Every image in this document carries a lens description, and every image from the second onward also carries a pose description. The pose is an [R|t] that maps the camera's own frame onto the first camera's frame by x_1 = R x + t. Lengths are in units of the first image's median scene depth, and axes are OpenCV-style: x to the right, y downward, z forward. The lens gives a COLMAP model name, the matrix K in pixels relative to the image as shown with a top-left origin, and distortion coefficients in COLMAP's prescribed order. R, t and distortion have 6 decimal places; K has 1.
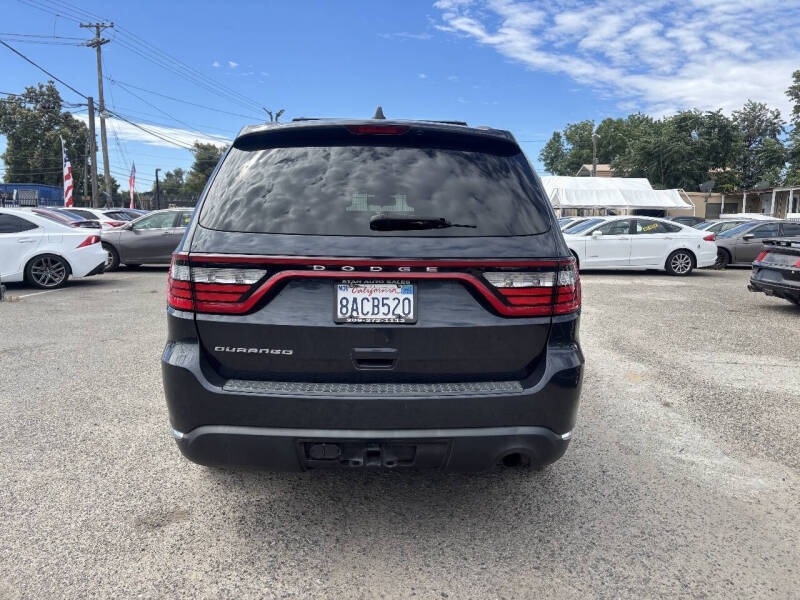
lens RADIAL K [[611.2, 0, 403.9], [0, 611.2, 297.3], [0, 0, 1]] dist [0.034564, -0.044152]
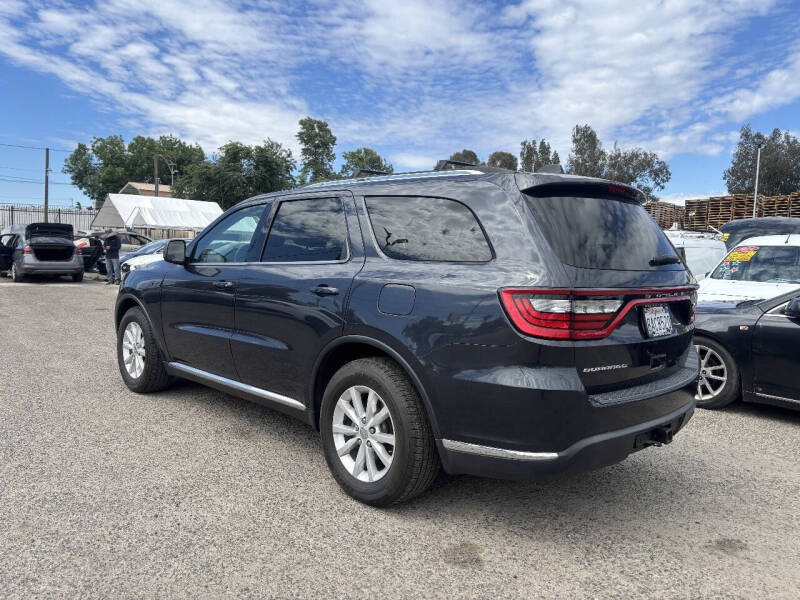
lens RADIAL K [[611.2, 0, 416.9], [0, 611.2, 296.1], [0, 0, 1]] dist [0.034564, -0.044152]
pose [[0.714599, -0.041626, 0.698295, -1.430929], [0.066136, 0.997777, -0.008202, -0.071632], [-0.696401, 0.052044, 0.715763, 0.416959]]
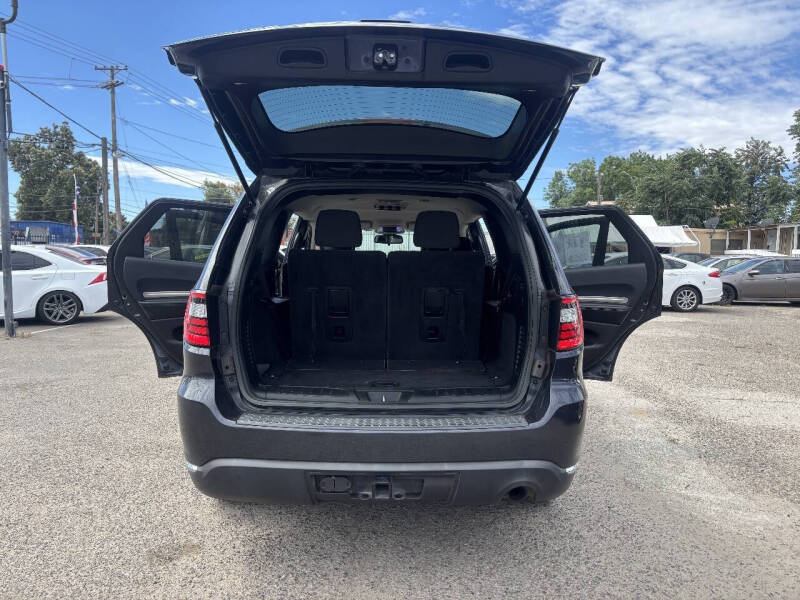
lens RADIAL K [[611.2, 0, 404.8], [0, 611.2, 303.3], [0, 0, 1]] dist [0.034564, -0.044152]
pose [[0.999963, 0.000042, -0.008551, -0.001450], [-0.000457, 0.998823, -0.048492, -0.000984], [0.008539, 0.048494, 0.998787, -0.020991]]
